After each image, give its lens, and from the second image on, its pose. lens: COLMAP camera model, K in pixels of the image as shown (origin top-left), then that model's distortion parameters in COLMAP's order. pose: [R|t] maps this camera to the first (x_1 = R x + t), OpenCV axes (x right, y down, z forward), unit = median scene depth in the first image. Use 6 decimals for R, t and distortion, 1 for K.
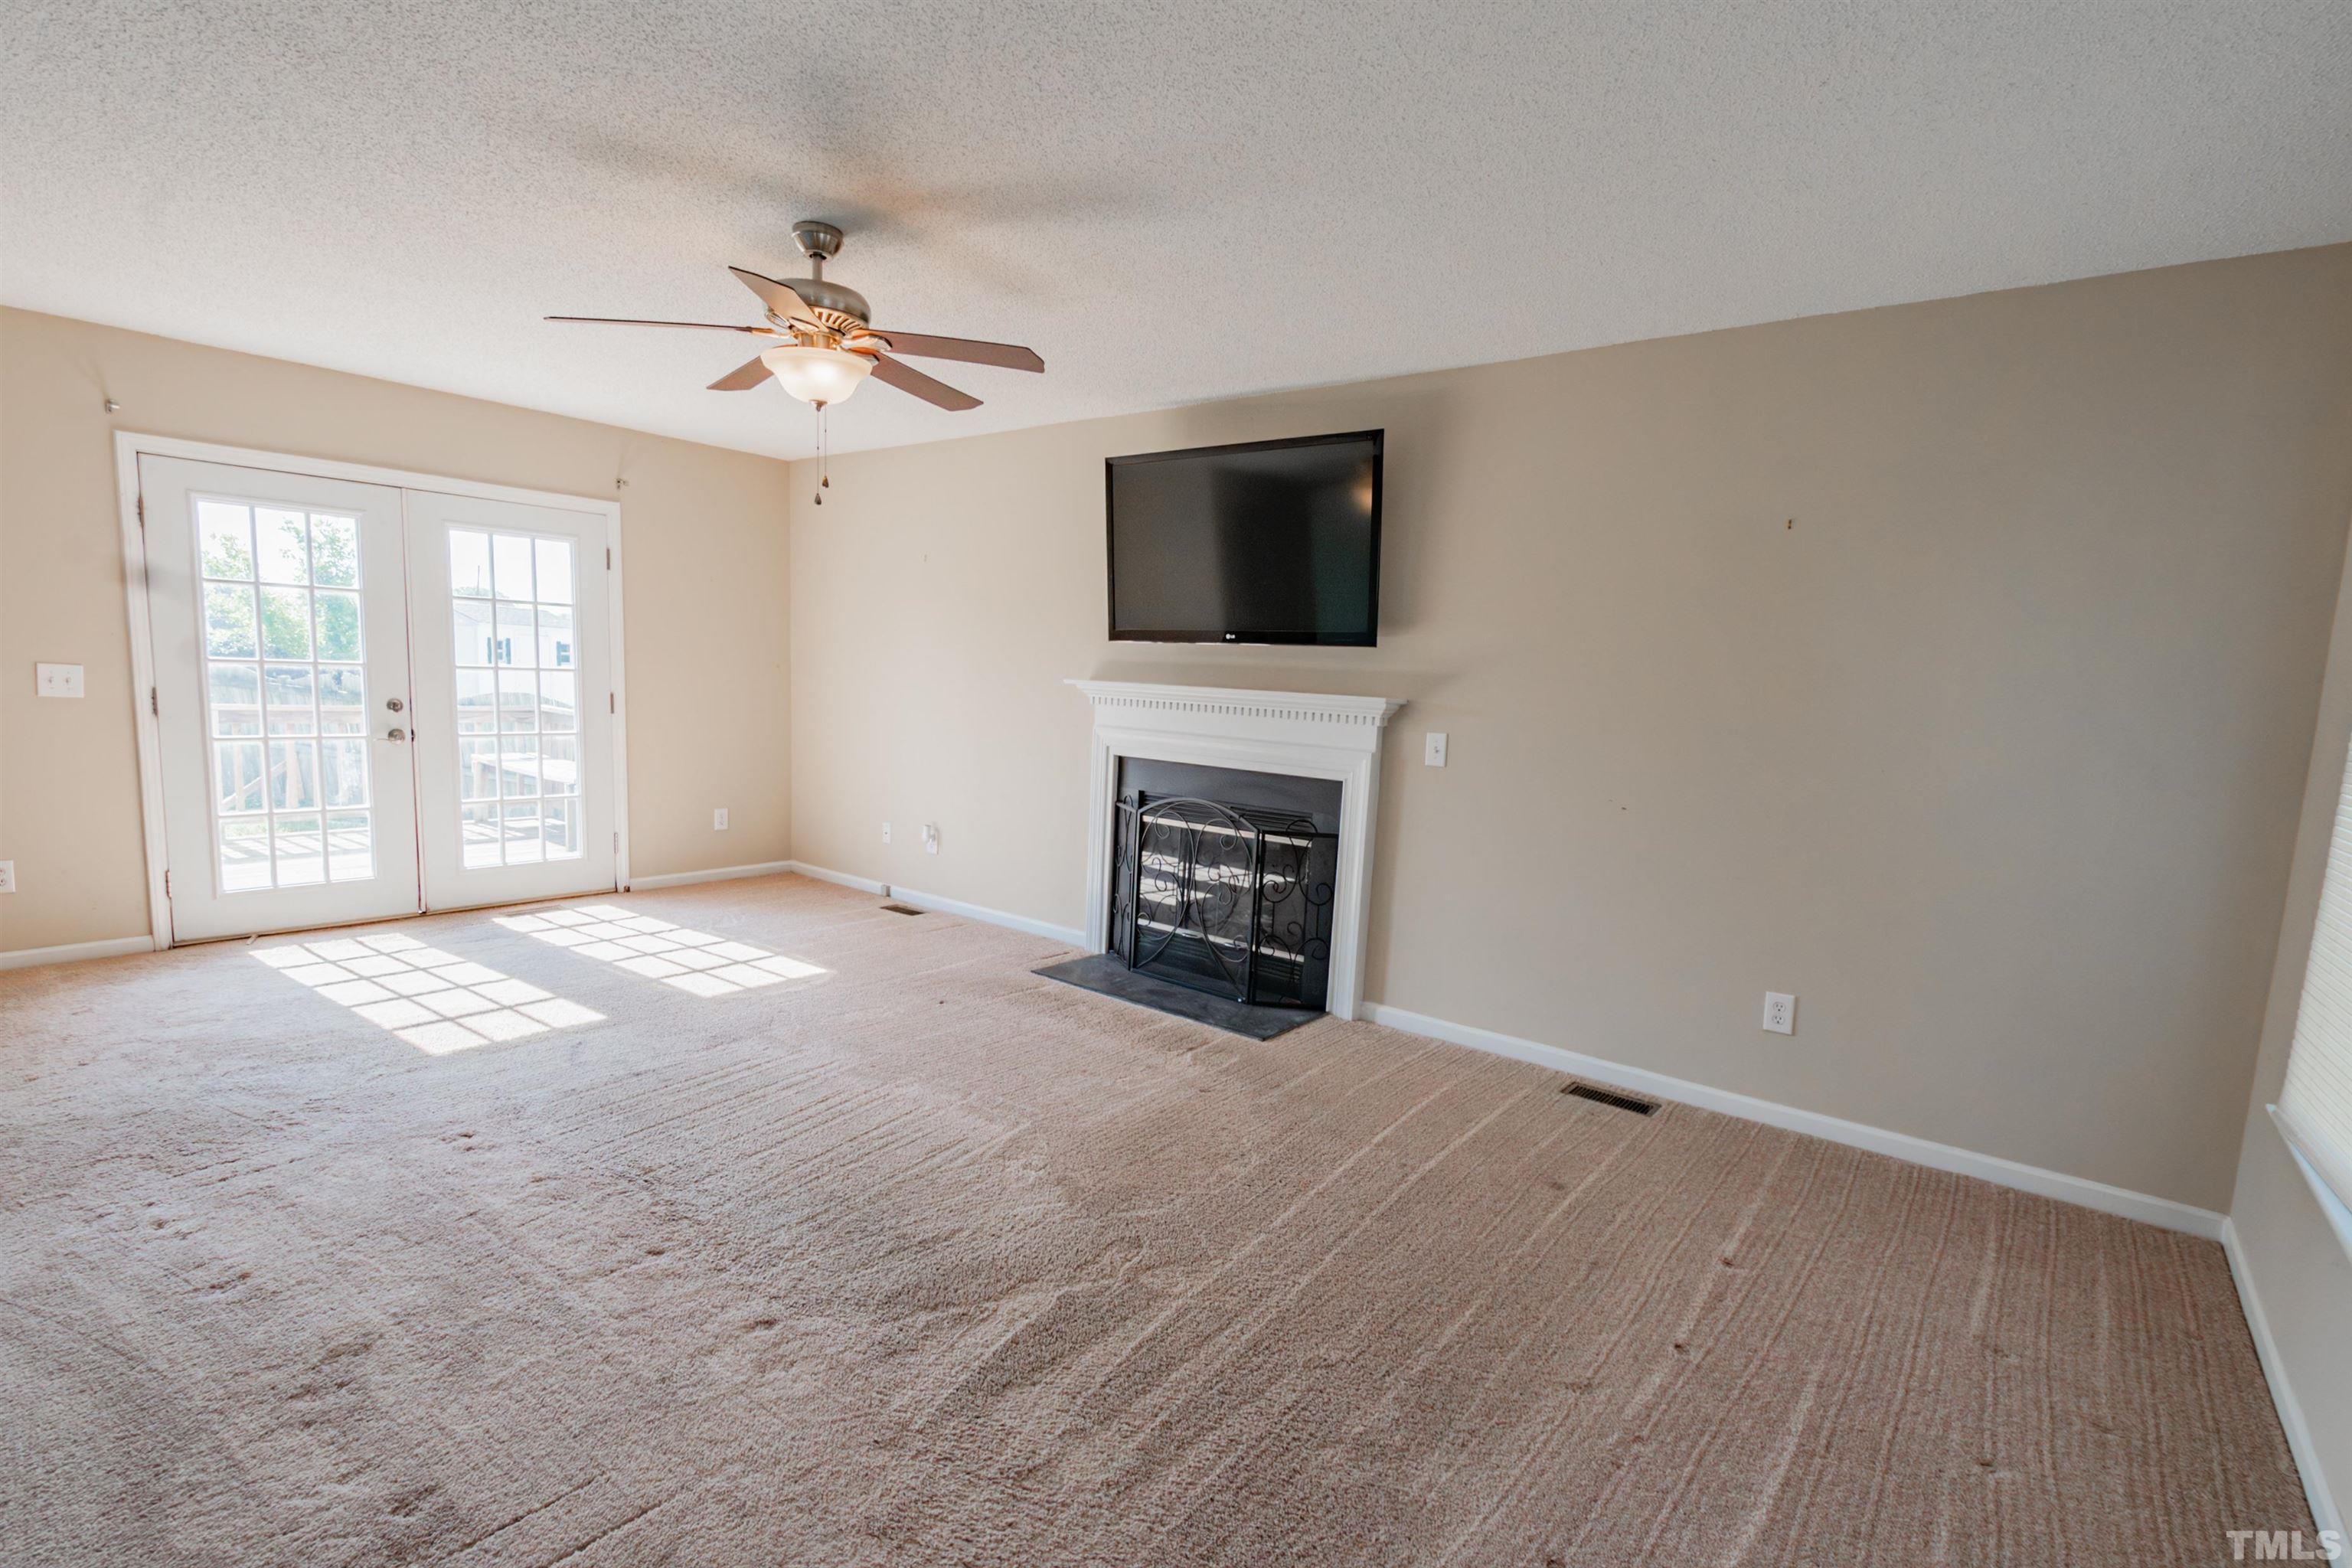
lens RADIAL K [[1099.9, 0, 1179.4], [0, 1099.9, 808.8], [0, 0, 1]] dist [0.010576, 0.000007]
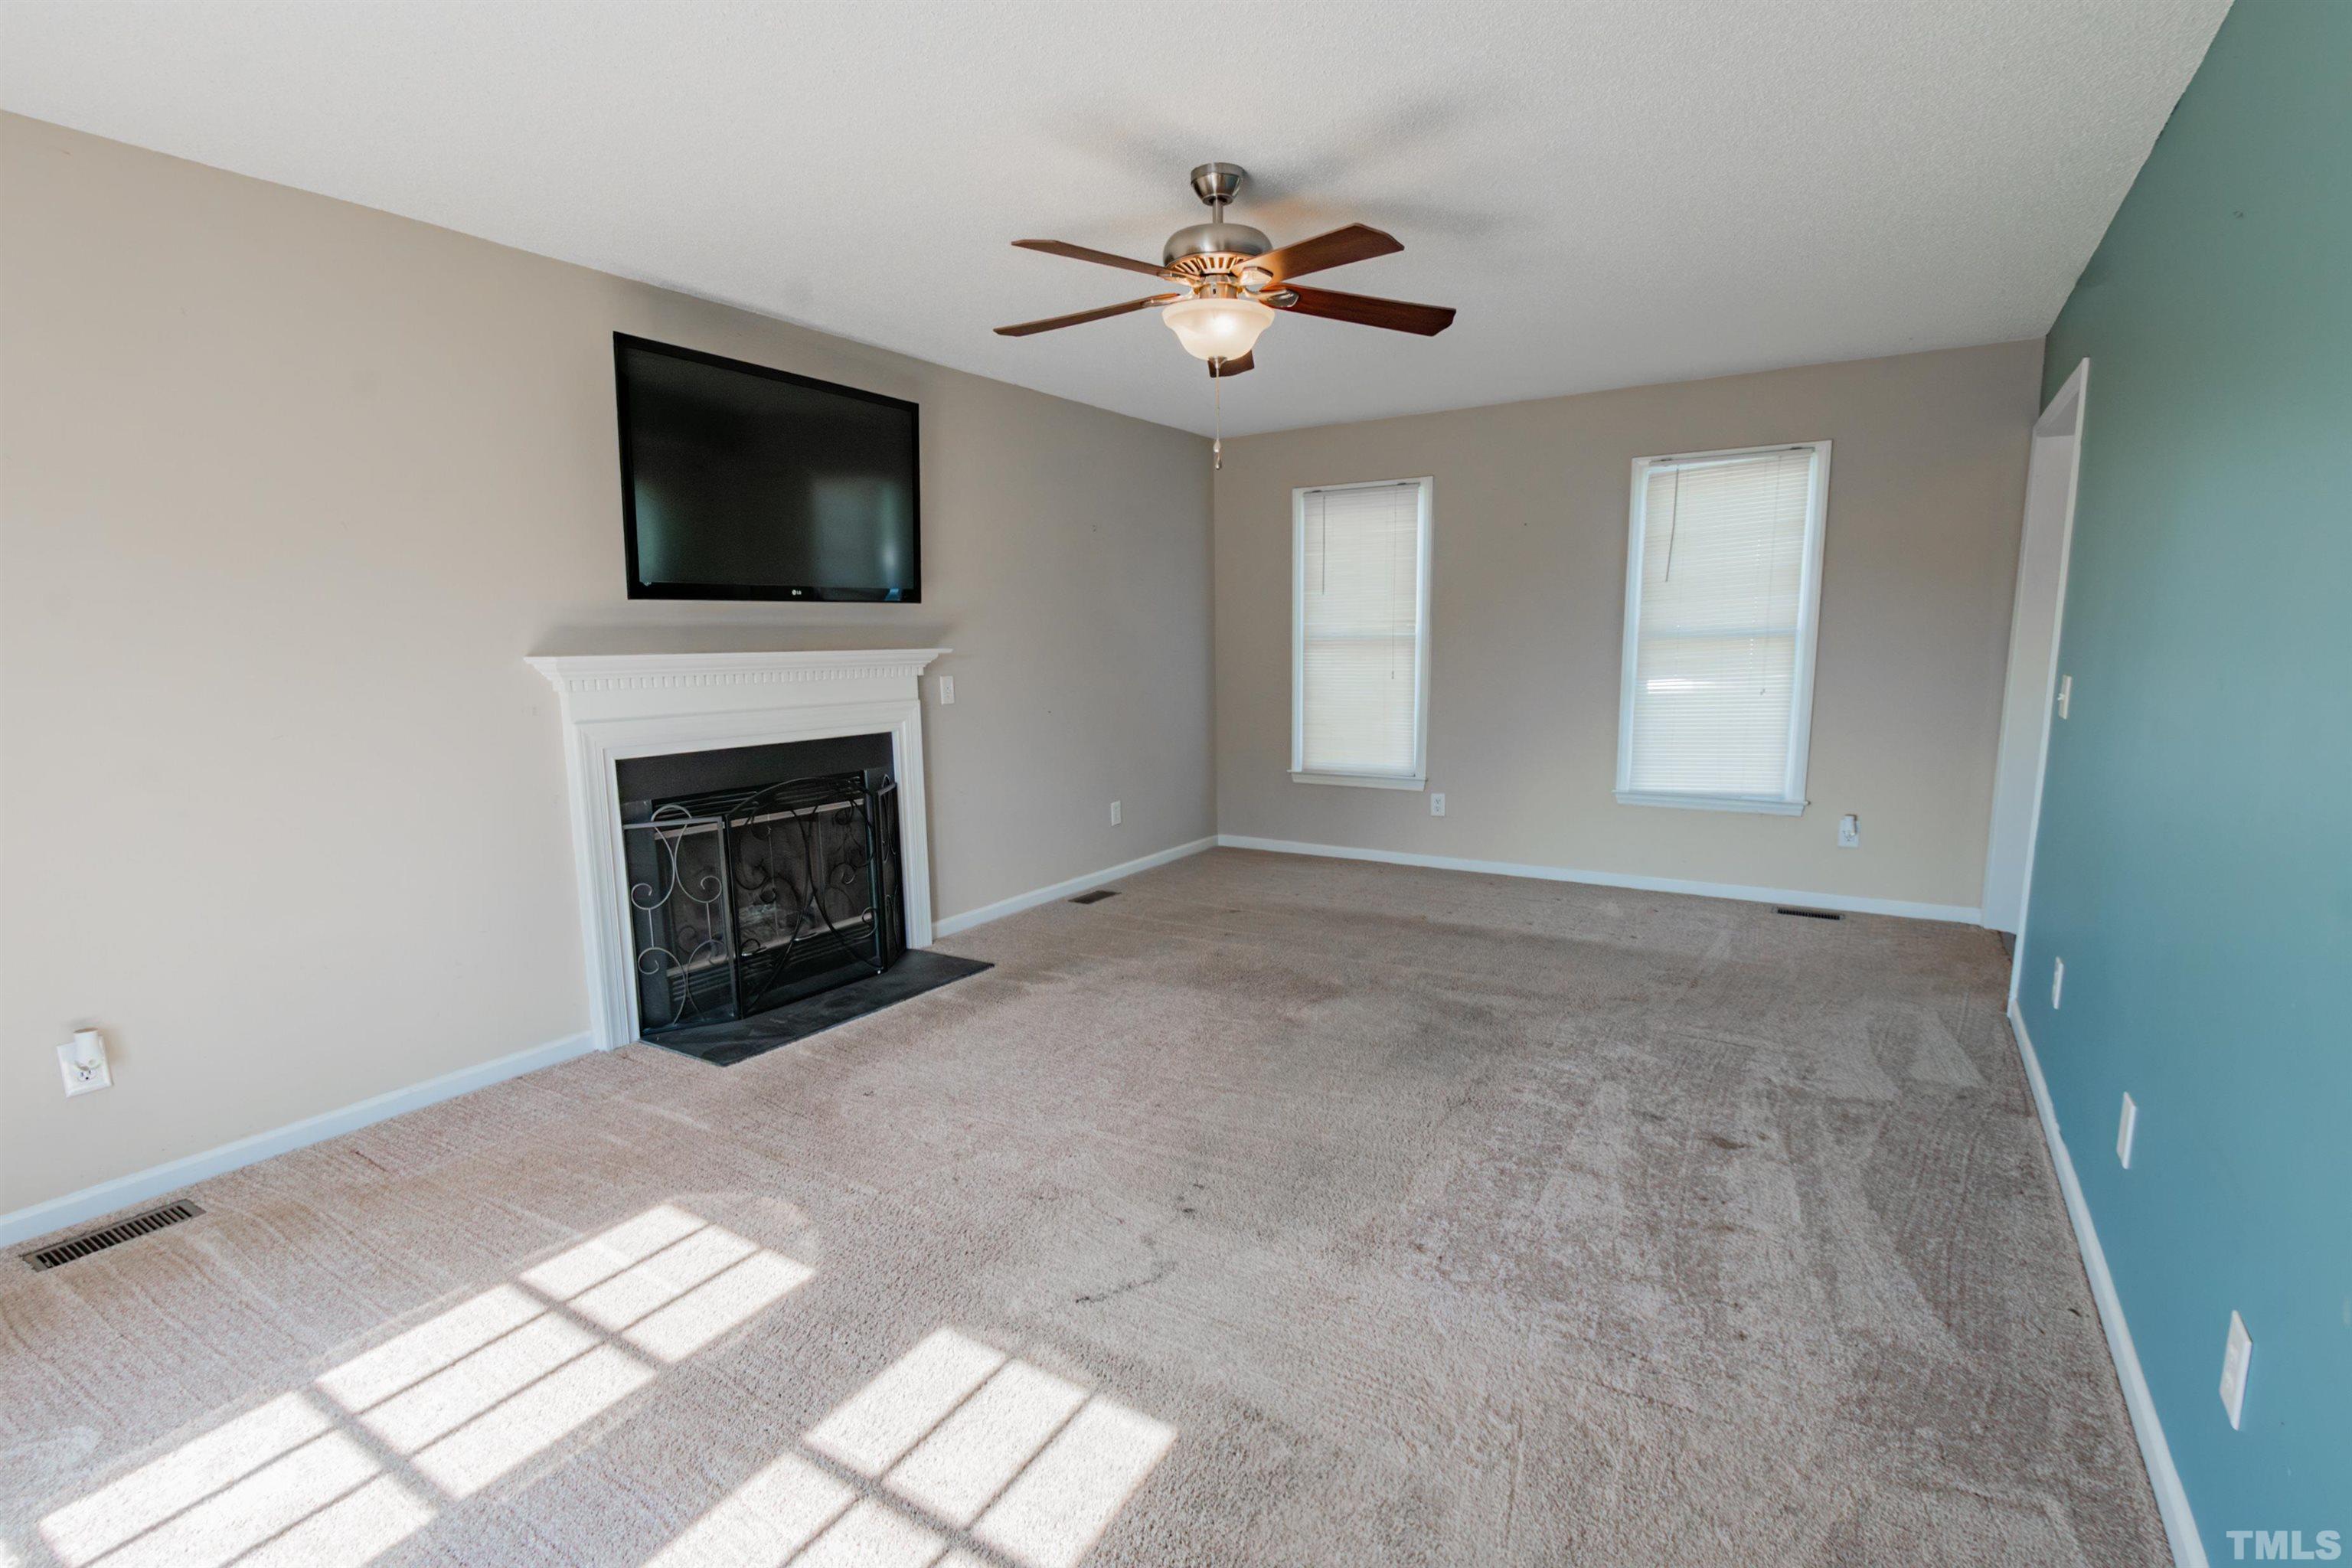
lens RADIAL K [[1099.9, 0, 1179.4], [0, 1099.9, 808.8], [0, 0, 1]] dist [0.010576, 0.000007]
pose [[-0.098510, -0.200331, 0.974763, -0.910019], [0.135626, 0.967685, 0.212583, -0.139083], [-0.985851, 0.153145, -0.068157, 0.801462]]
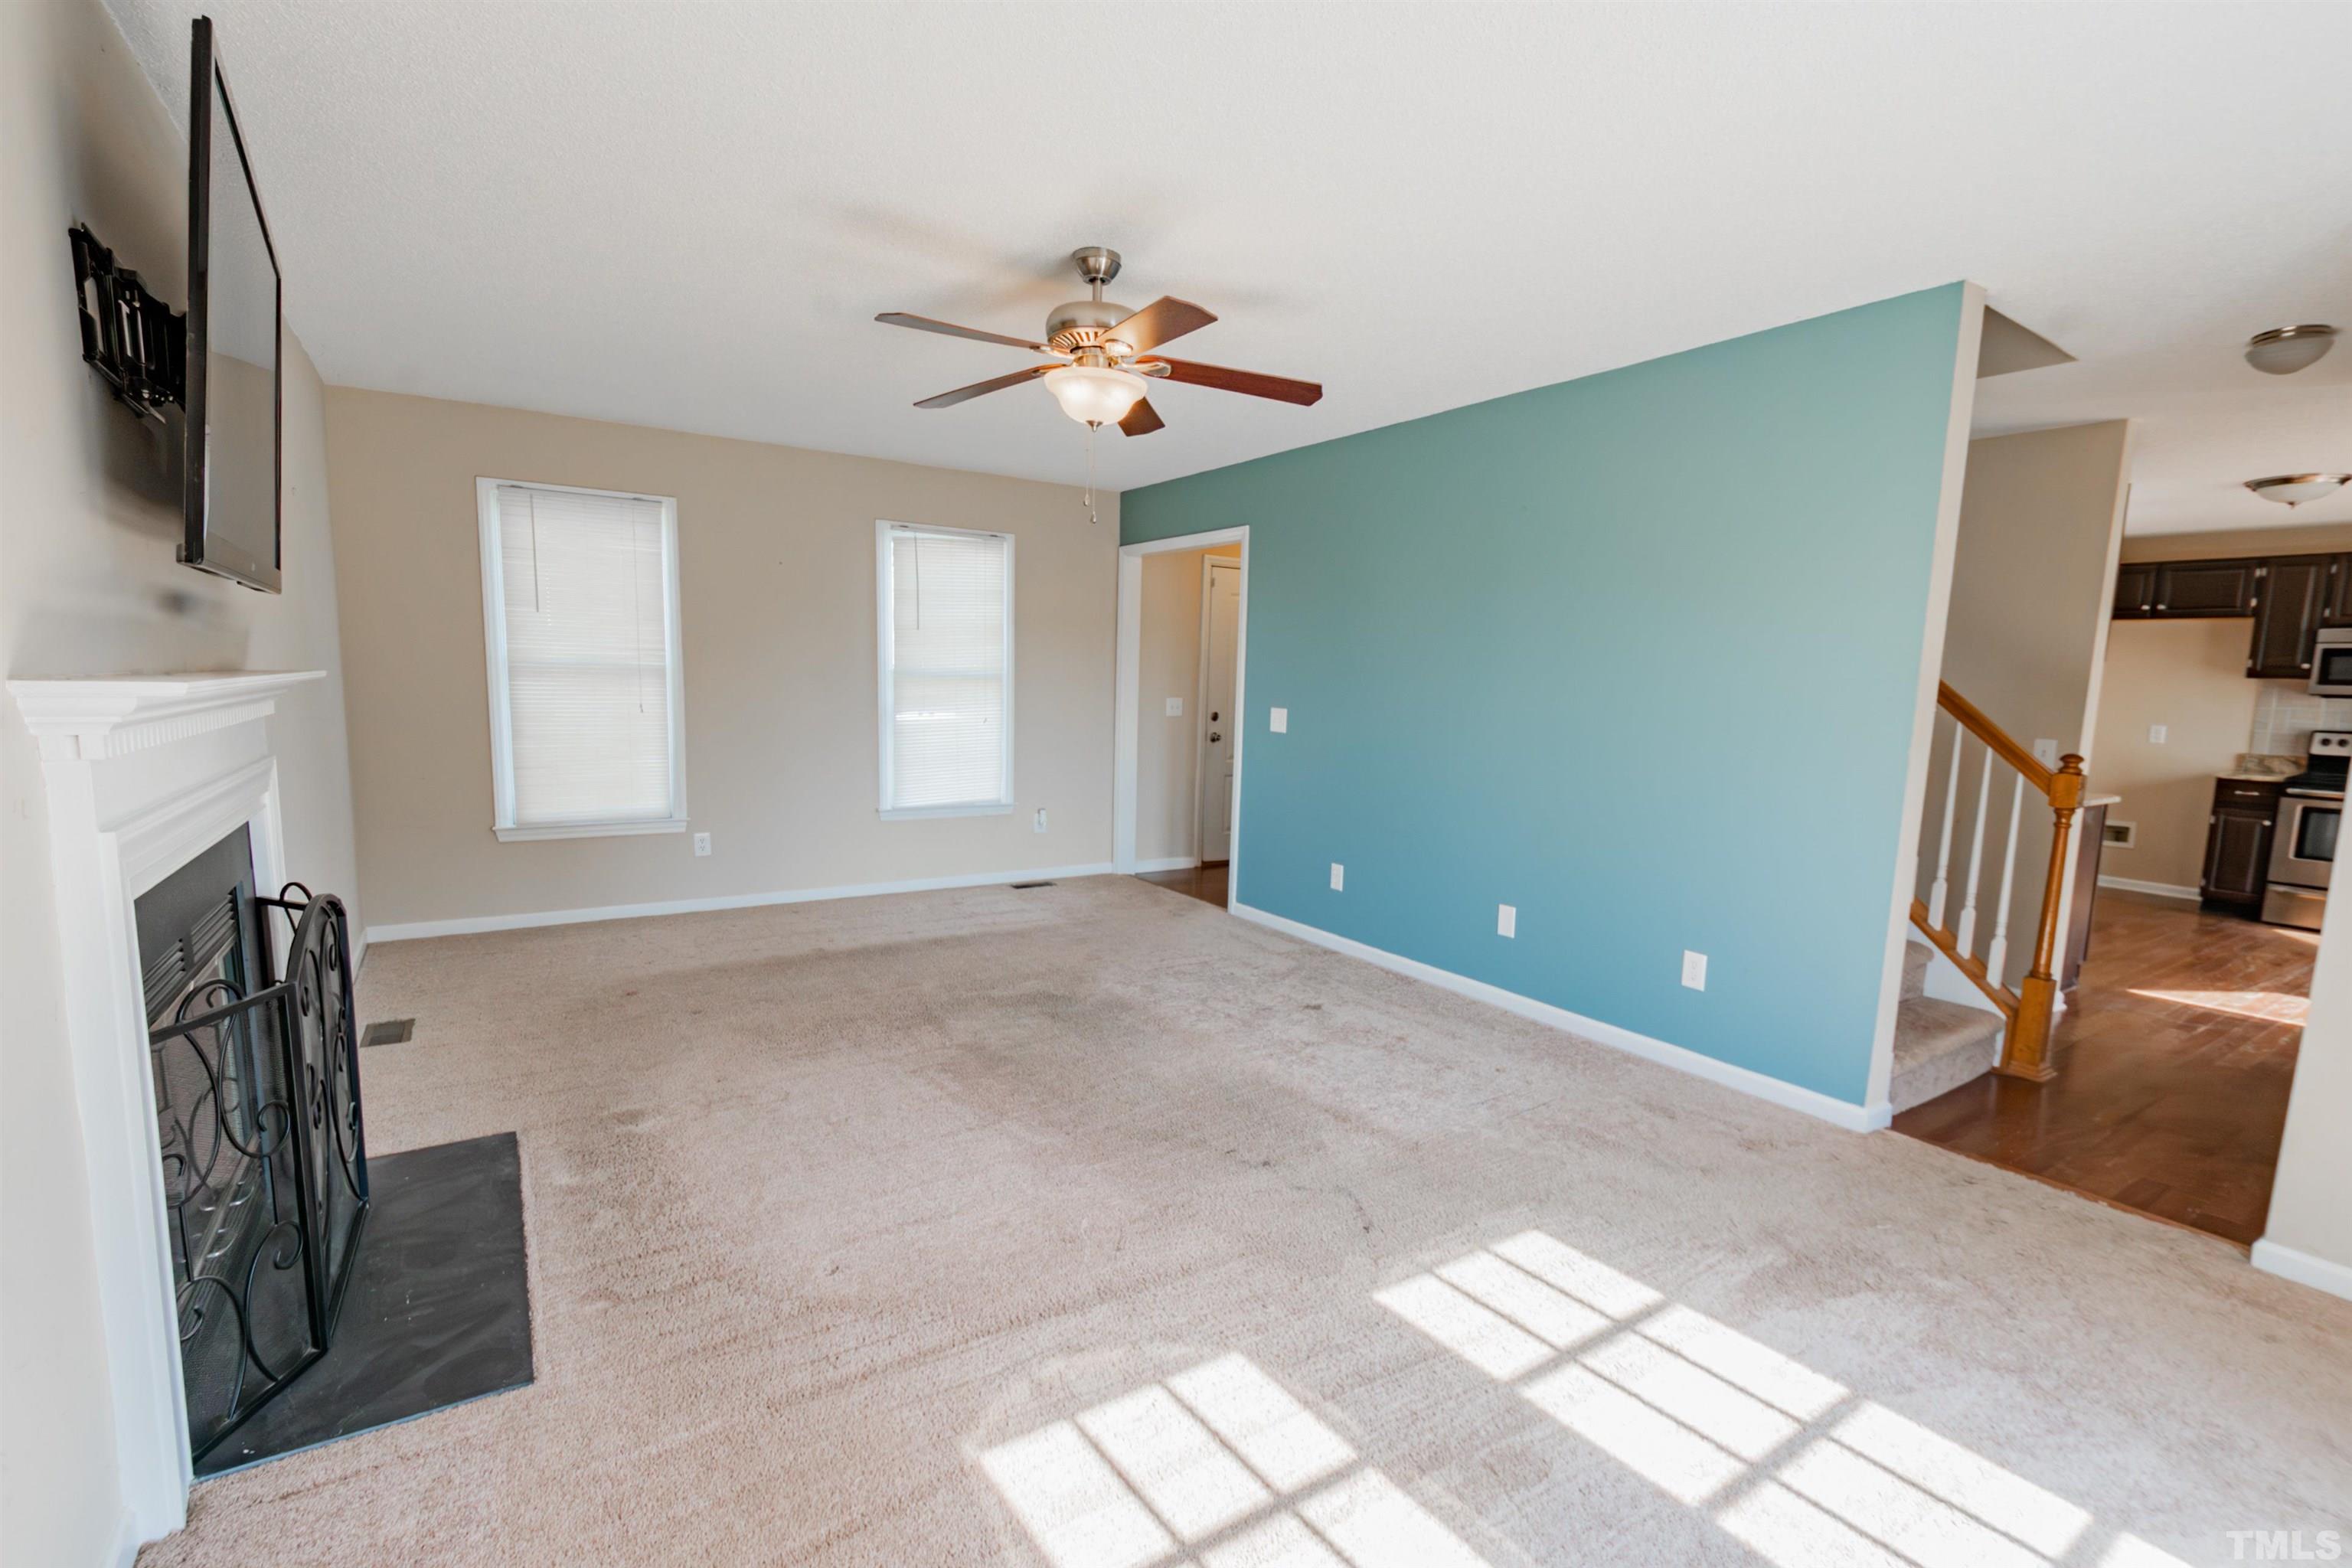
lens RADIAL K [[1065.4, 0, 1184.3], [0, 1065.4, 811.3], [0, 0, 1]] dist [0.000676, -0.000768]
pose [[-0.947428, -0.112305, 0.299613, -0.513664], [-0.031836, 0.964820, 0.260976, -0.194525], [-0.318382, 0.237717, -0.917673, 1.363430]]
